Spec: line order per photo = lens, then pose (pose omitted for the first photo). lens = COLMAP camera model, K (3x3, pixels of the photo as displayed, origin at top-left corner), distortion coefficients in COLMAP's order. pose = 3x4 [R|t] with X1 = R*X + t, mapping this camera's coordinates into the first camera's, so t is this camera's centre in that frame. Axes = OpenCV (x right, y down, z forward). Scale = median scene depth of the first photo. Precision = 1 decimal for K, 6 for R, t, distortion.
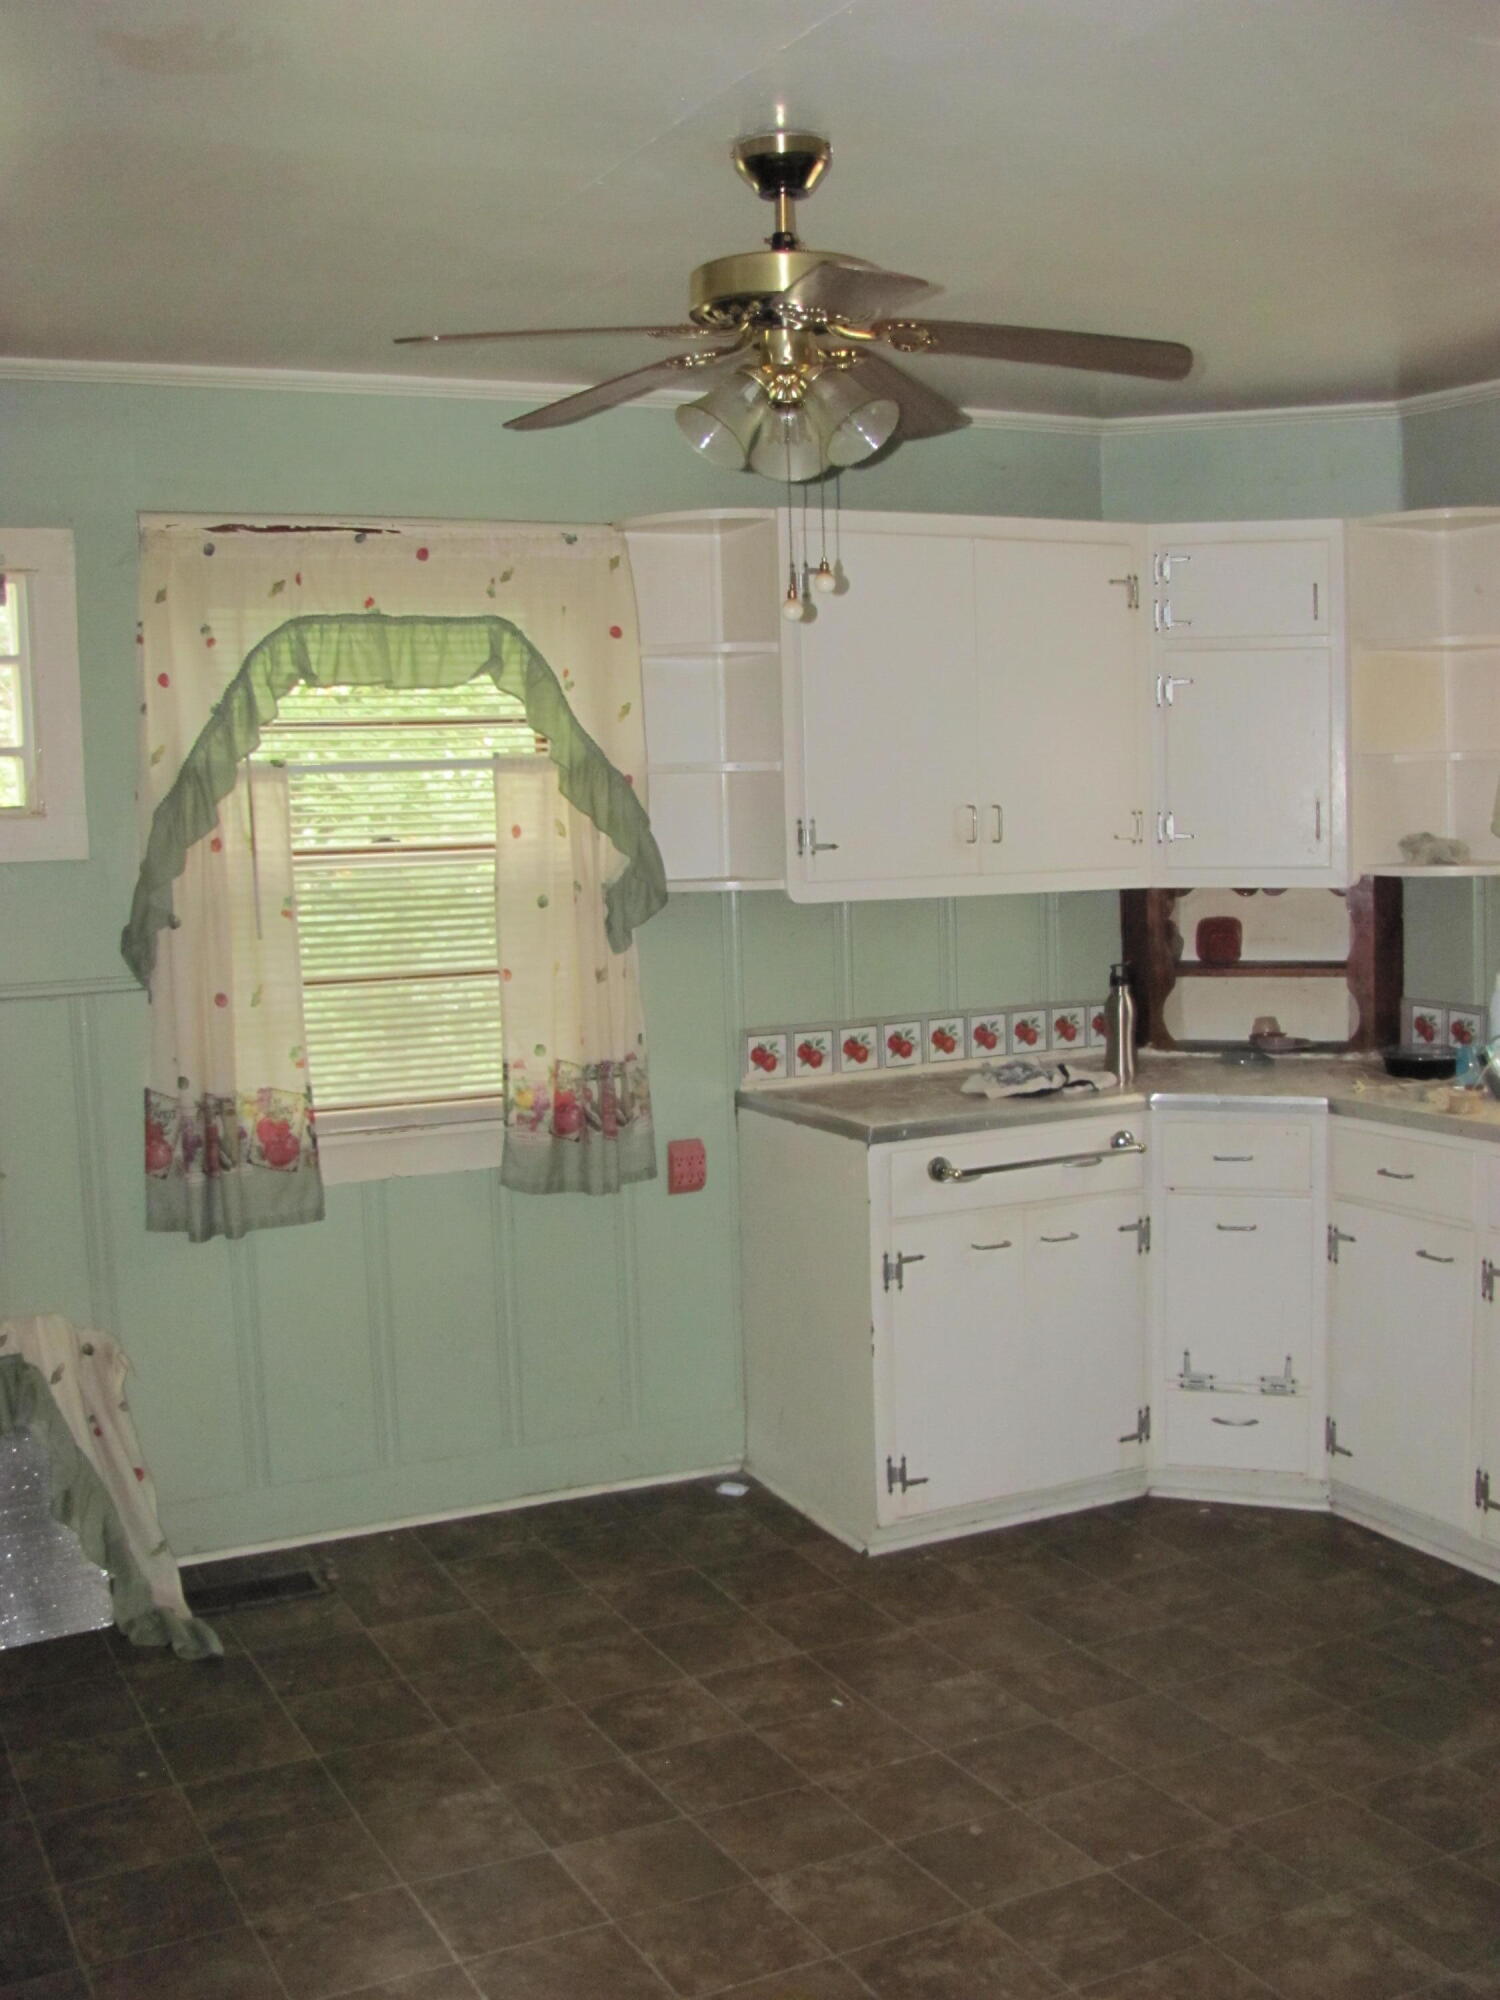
lens RADIAL K [[2058.9, 0, 755.5], [0, 2058.9, 994.3], [0, 0, 1]] dist [-0.145674, 0.000000]
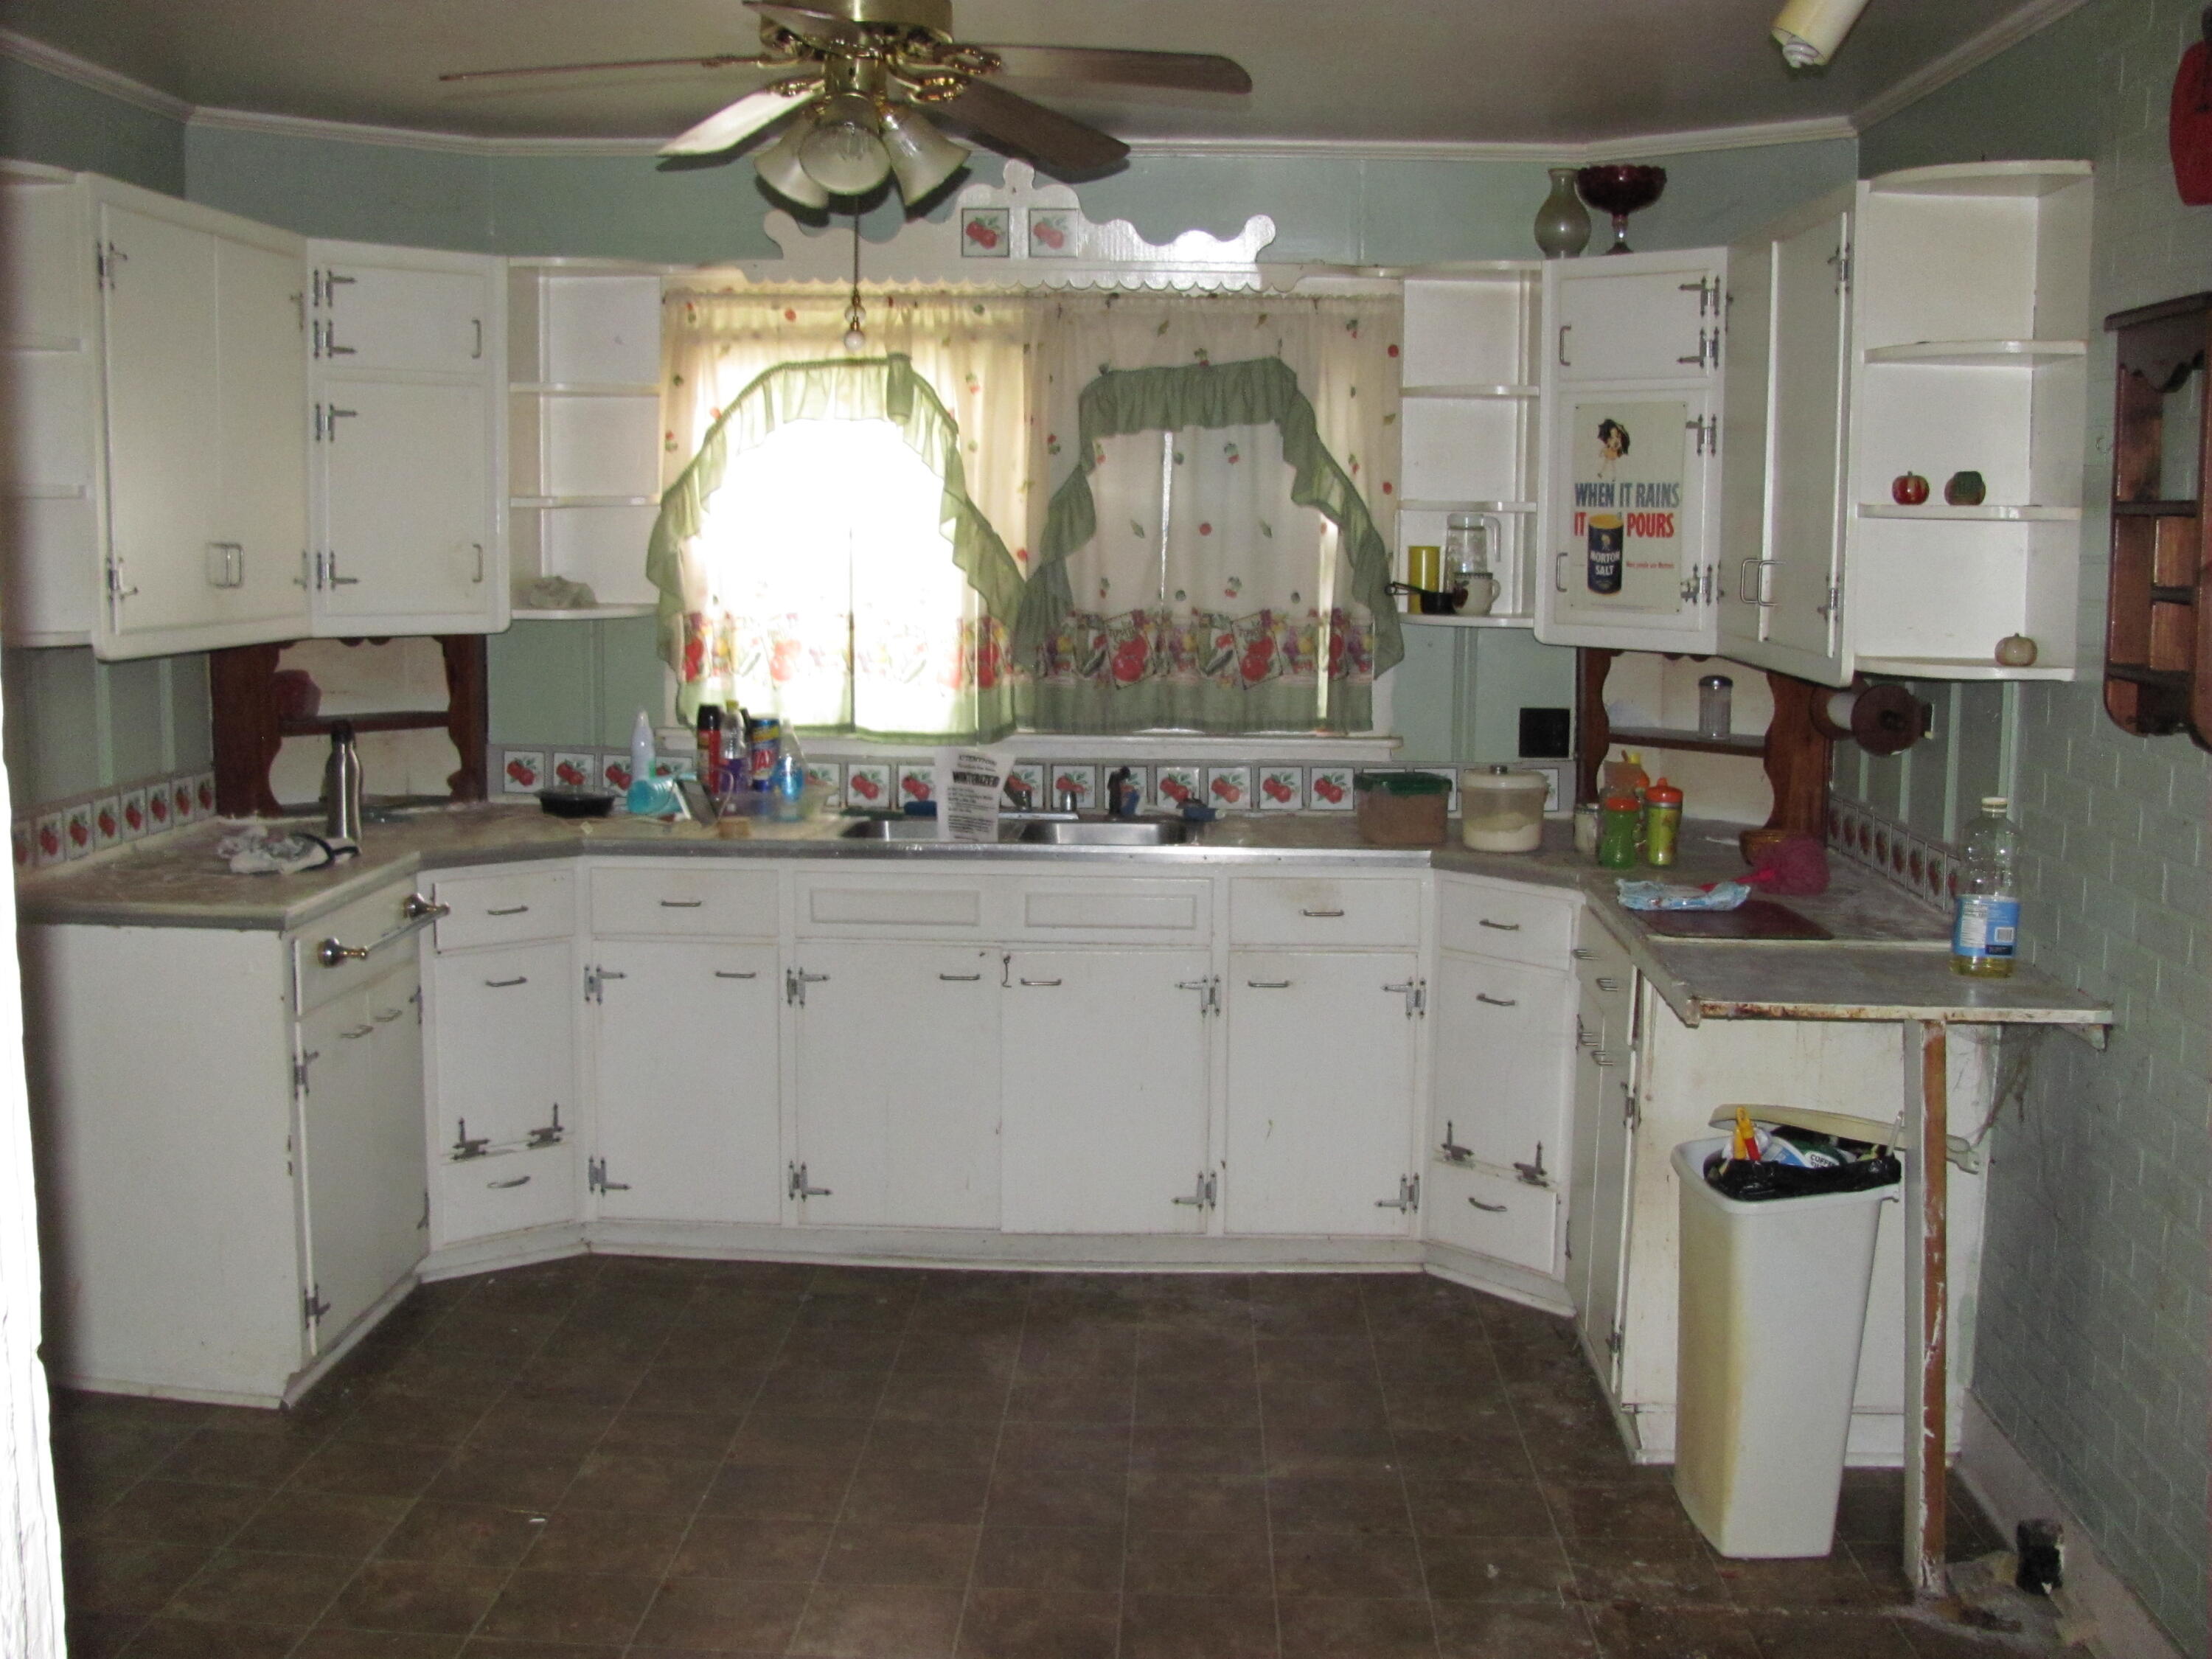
lens RADIAL K [[2277.1, 0, 1111.3], [0, 2277.1, 834.8], [0, 0, 1]] dist [-0.145674, 0.000000]
pose [[0.481172, -0.079000, 0.873059, -0.608011], [0.058718, 0.996599, 0.057817, -0.000048], [-0.874657, 0.023444, 0.484174, 0.249617]]
